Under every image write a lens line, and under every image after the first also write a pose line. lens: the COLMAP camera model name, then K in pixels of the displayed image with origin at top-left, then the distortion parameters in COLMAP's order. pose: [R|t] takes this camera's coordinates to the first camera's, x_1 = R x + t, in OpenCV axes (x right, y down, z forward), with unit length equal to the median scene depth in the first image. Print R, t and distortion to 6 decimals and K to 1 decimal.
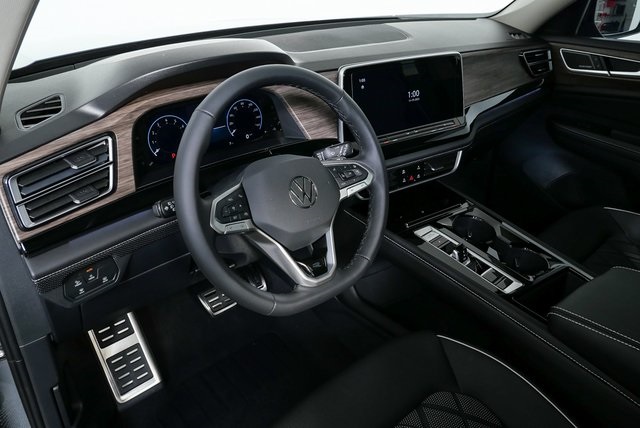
lens RADIAL K [[478.3, 0, 323.9], [0, 478.3, 212.5], [0, 0, 1]] dist [-0.040472, -0.000533]
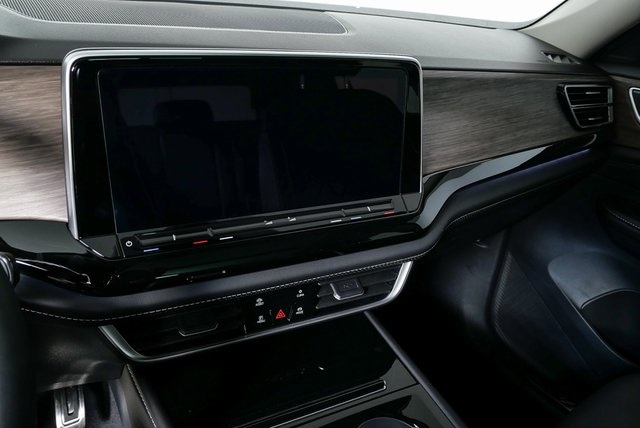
lens RADIAL K [[478.3, 0, 323.9], [0, 478.3, 212.5], [0, 0, 1]] dist [-0.040472, -0.000533]
pose [[0.989737, 0.124857, -0.069511, 0.203564], [-0.128489, 0.990426, -0.050471, -0.126699], [0.062544, 0.058885, 0.996304, 0.447020]]
